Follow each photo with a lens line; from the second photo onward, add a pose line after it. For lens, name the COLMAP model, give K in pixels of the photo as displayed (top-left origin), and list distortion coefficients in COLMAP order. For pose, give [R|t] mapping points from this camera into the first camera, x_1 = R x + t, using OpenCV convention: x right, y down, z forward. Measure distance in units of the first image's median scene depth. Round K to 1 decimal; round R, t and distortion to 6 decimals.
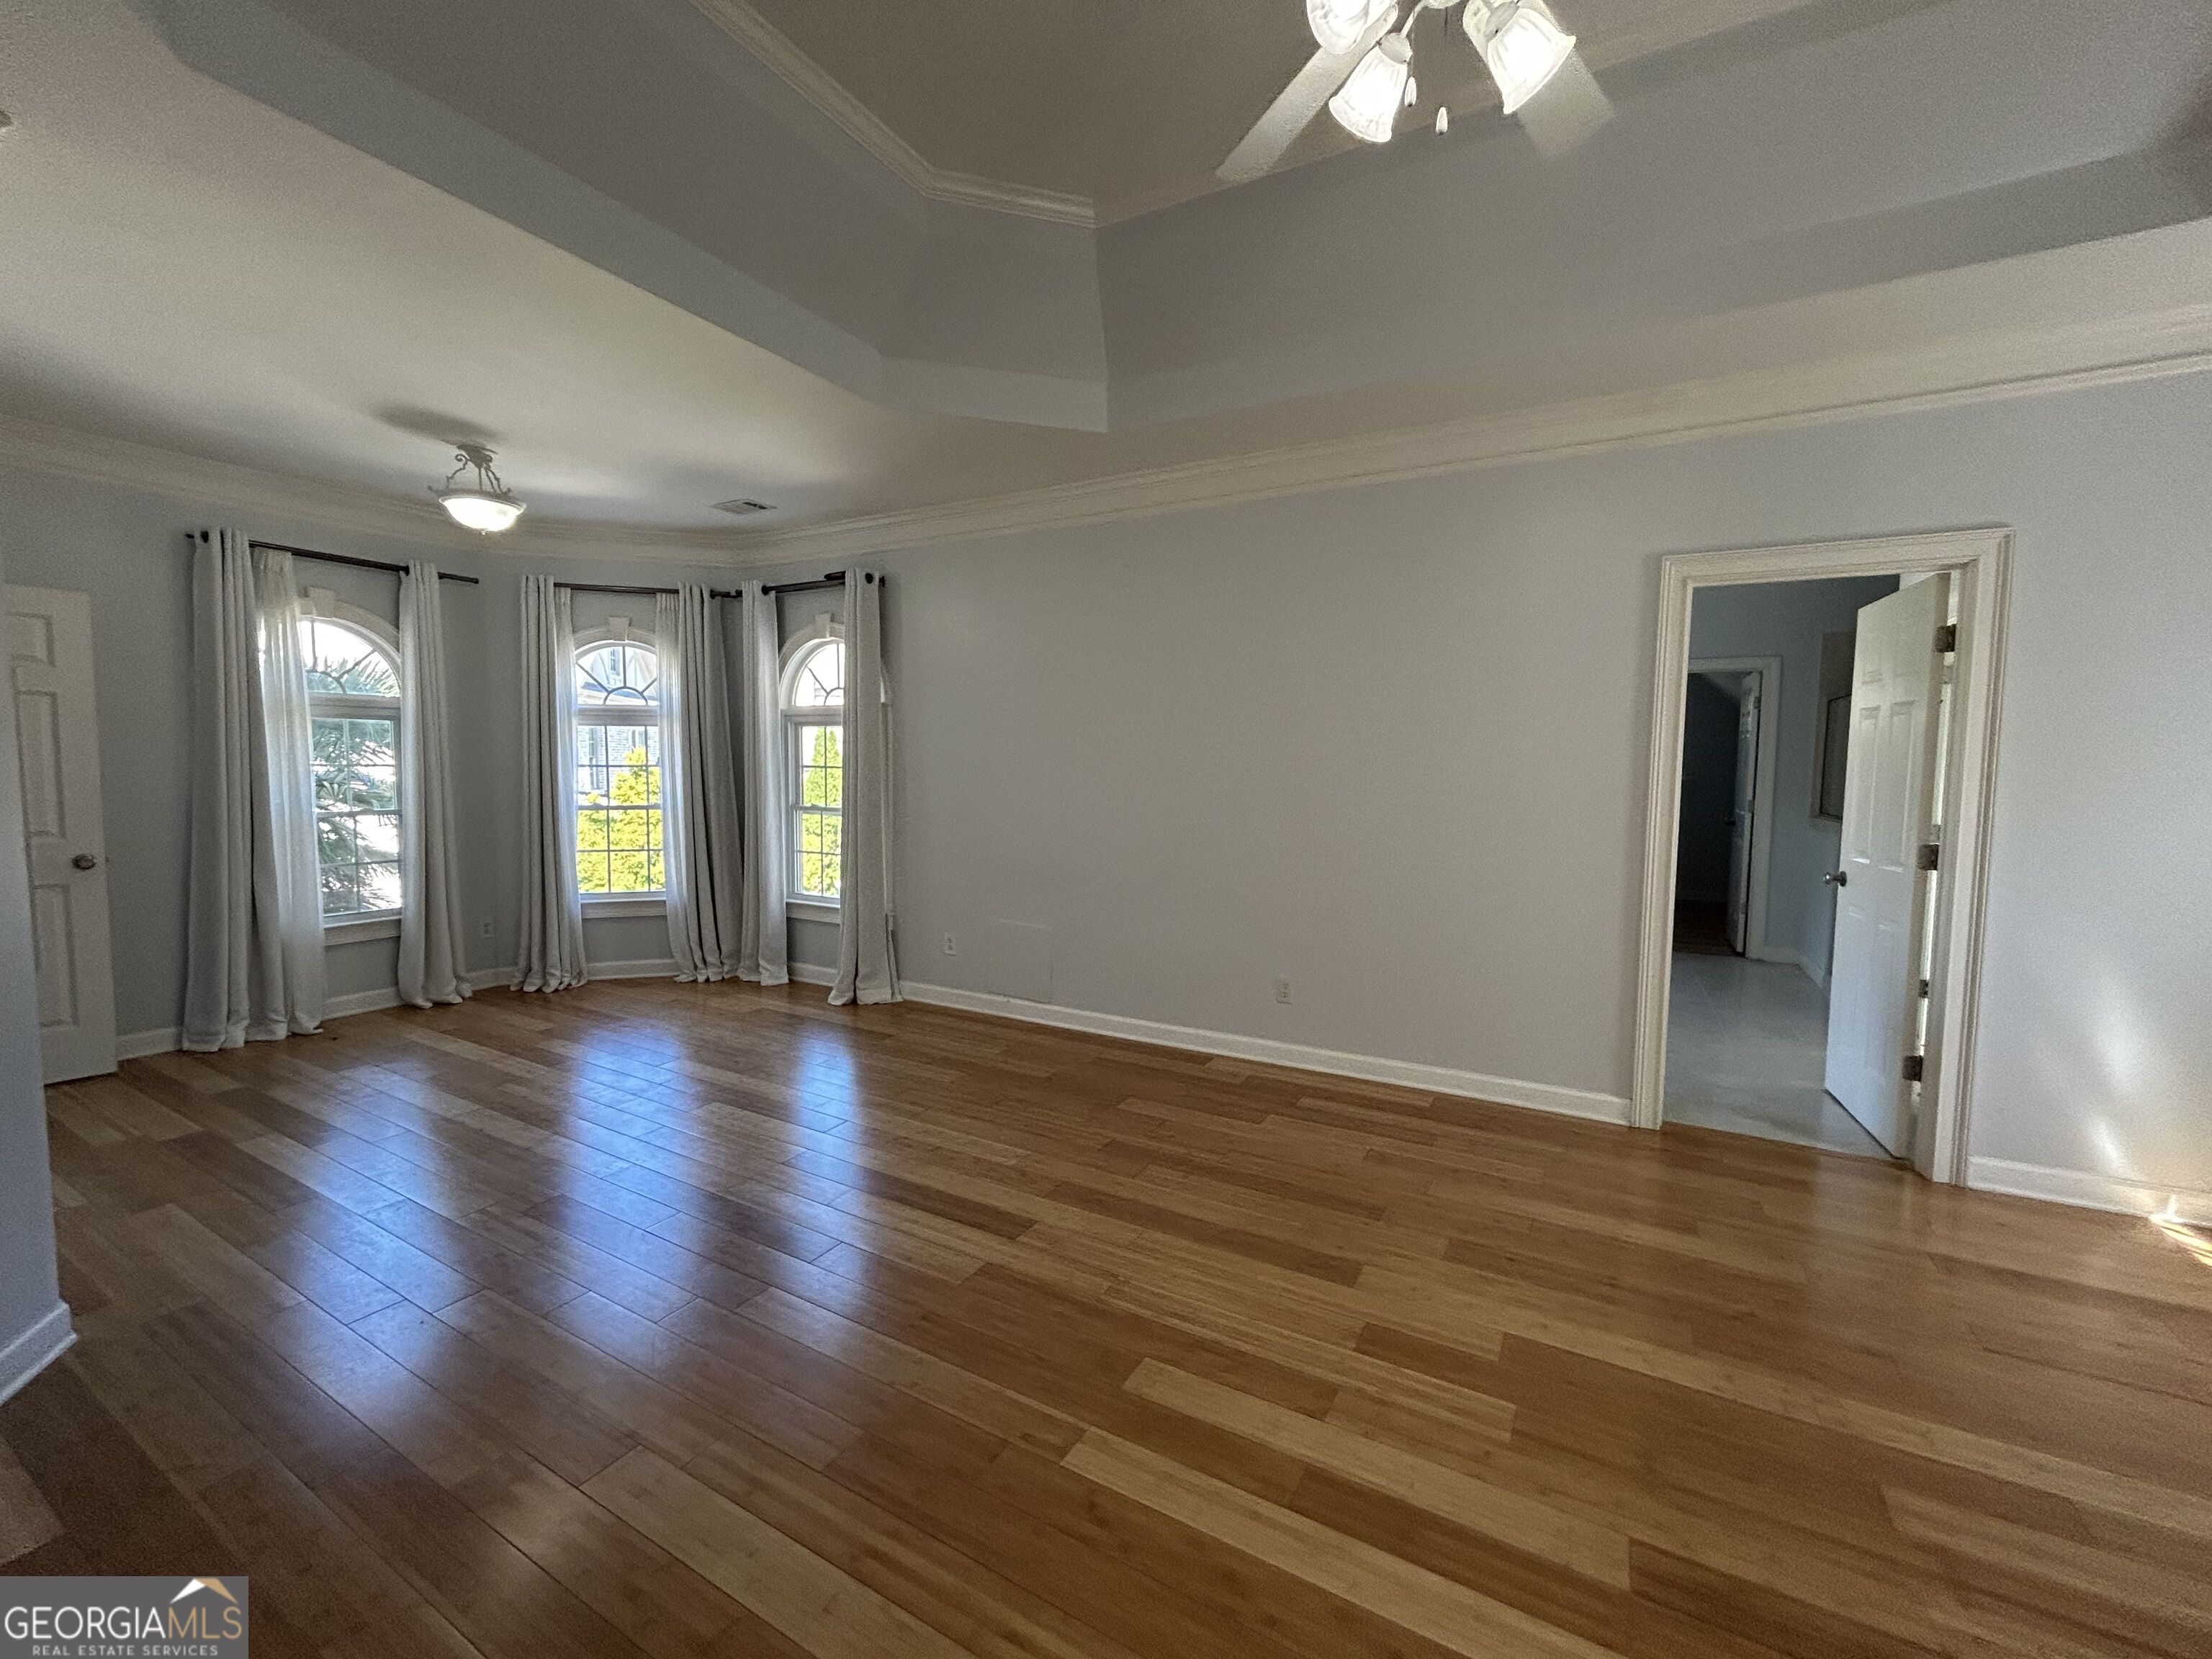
lens RADIAL K [[899.6, 0, 1107.2], [0, 899.6, 825.3], [0, 0, 1]] dist [-0.000151, -0.000163]
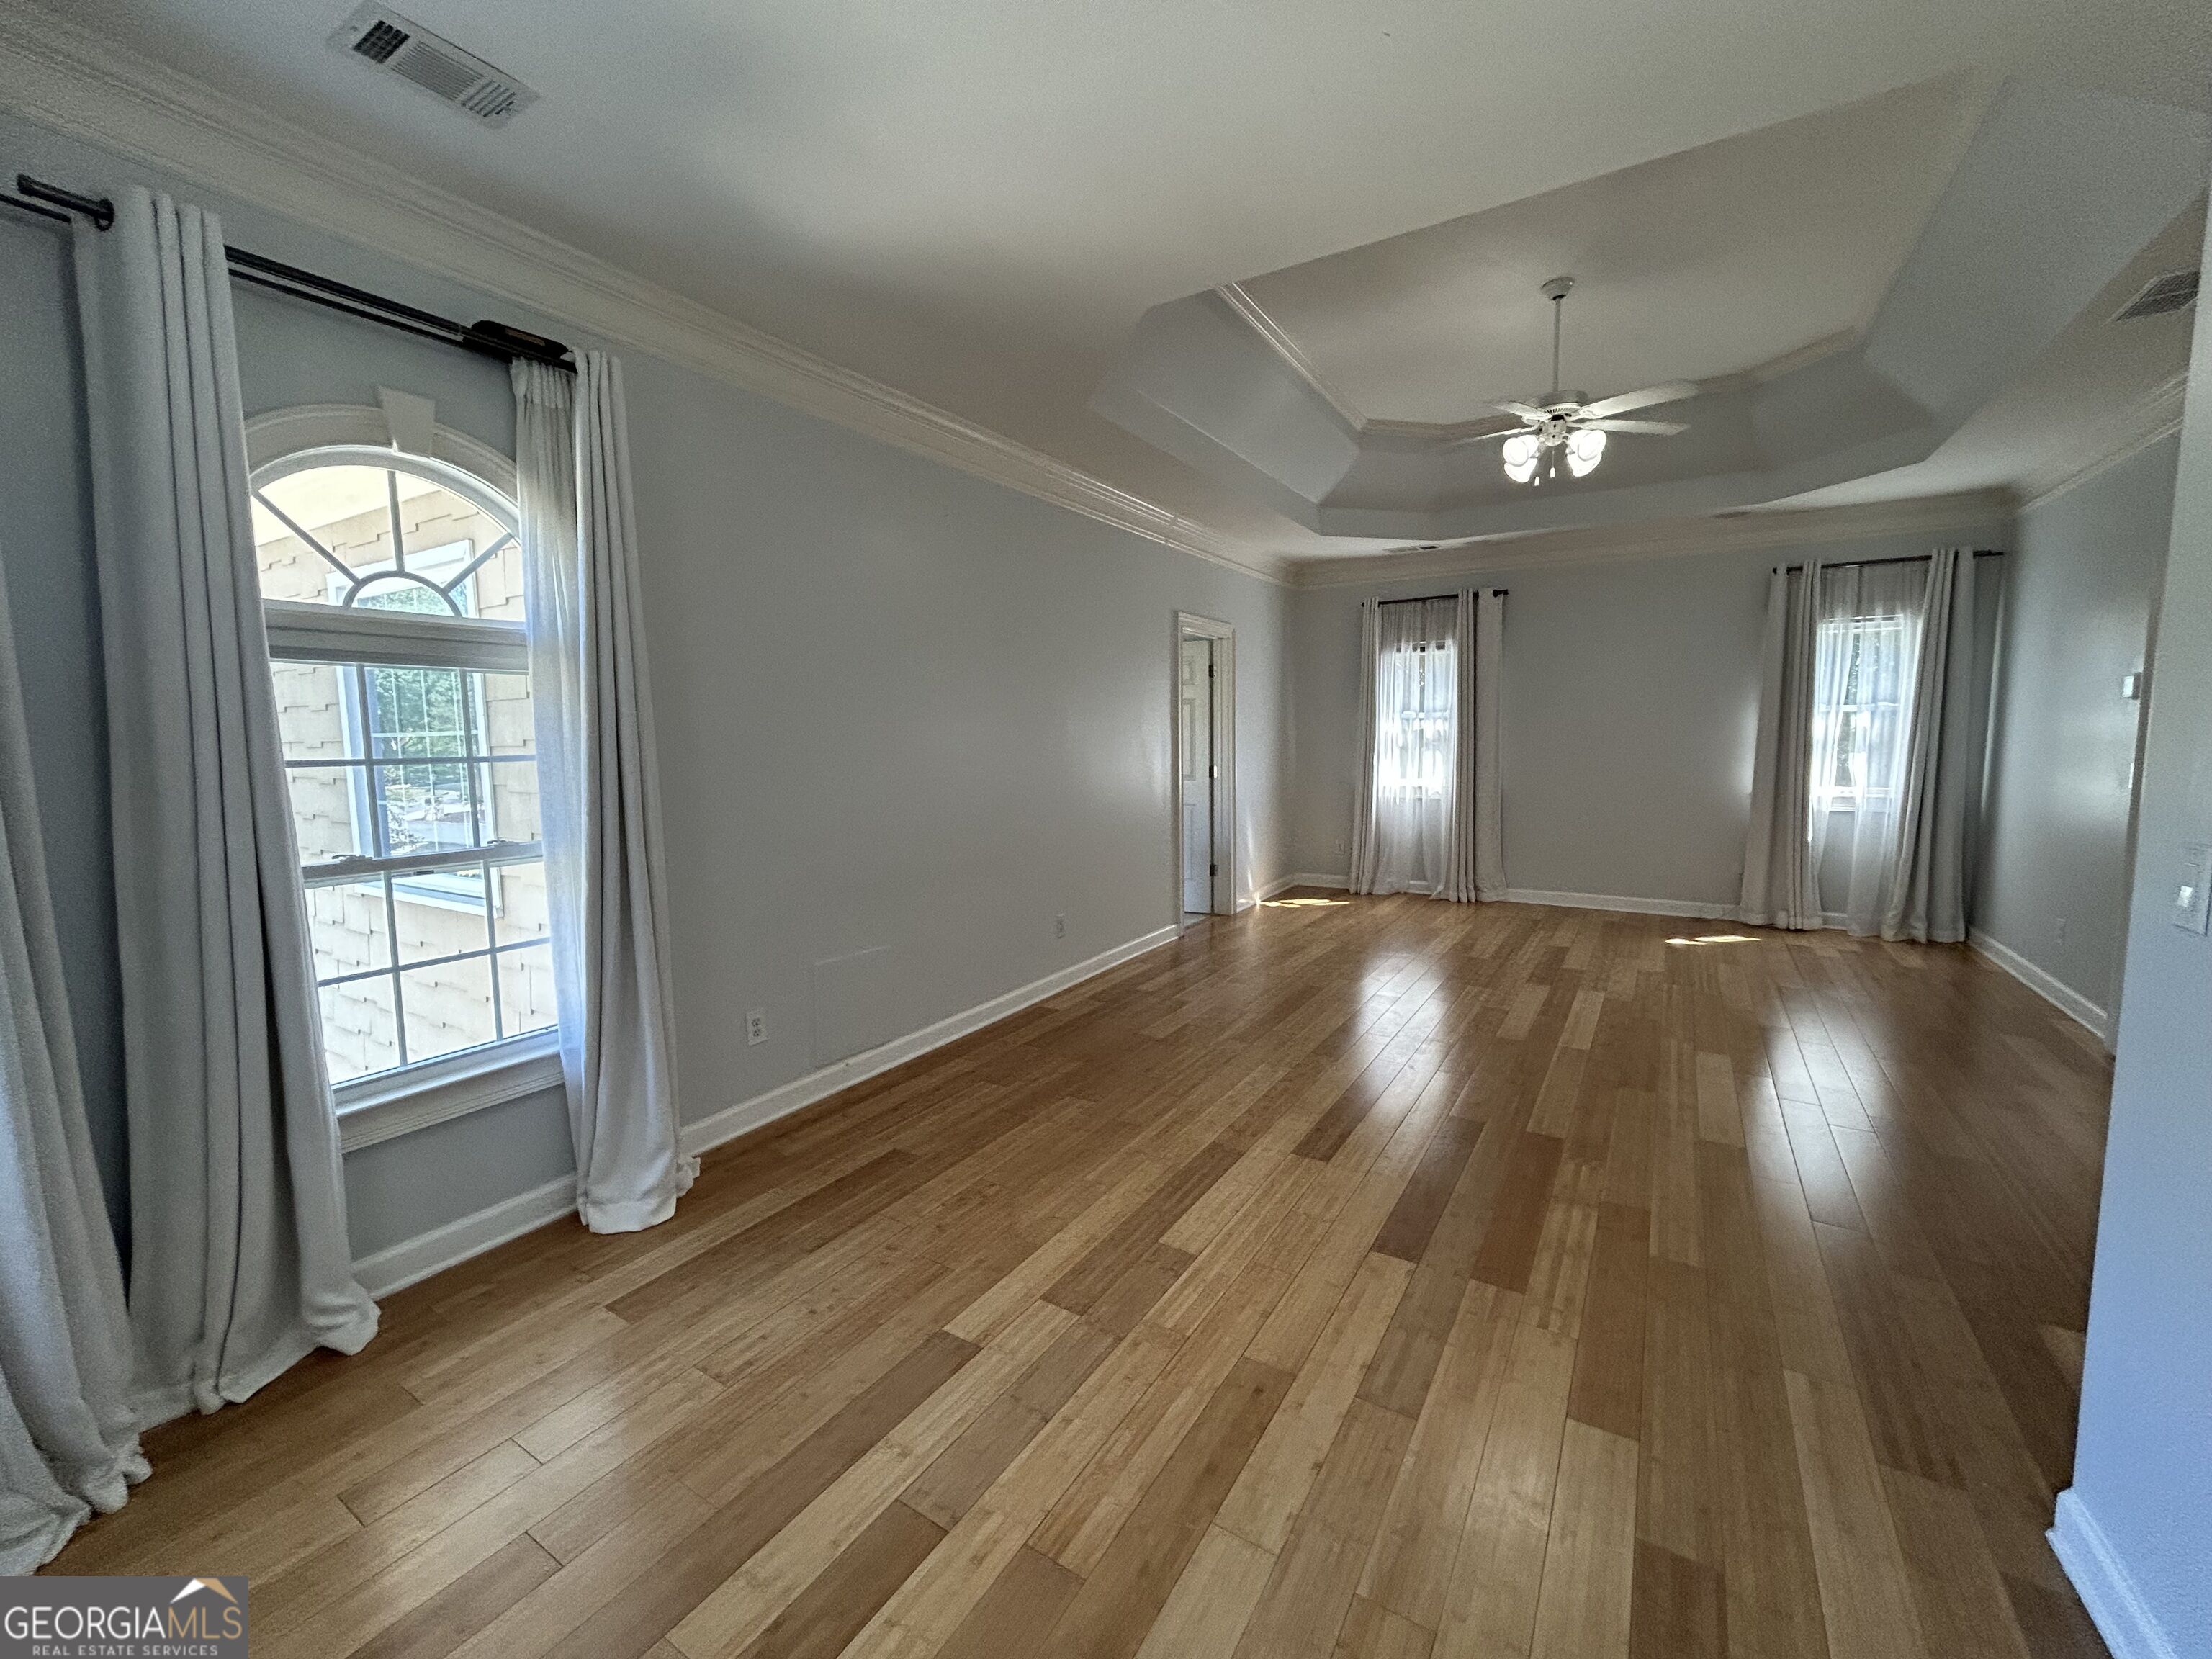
lens RADIAL K [[899.6, 0, 1107.8], [0, 899.6, 819.8], [0, 0, 1]] dist [-0.000151, -0.000163]
pose [[0.042132, -0.107746, 0.993285, -0.991771], [0.086242, 0.990850, 0.103823, -0.074314], [-0.995383, 0.081289, 0.051039, 0.901666]]
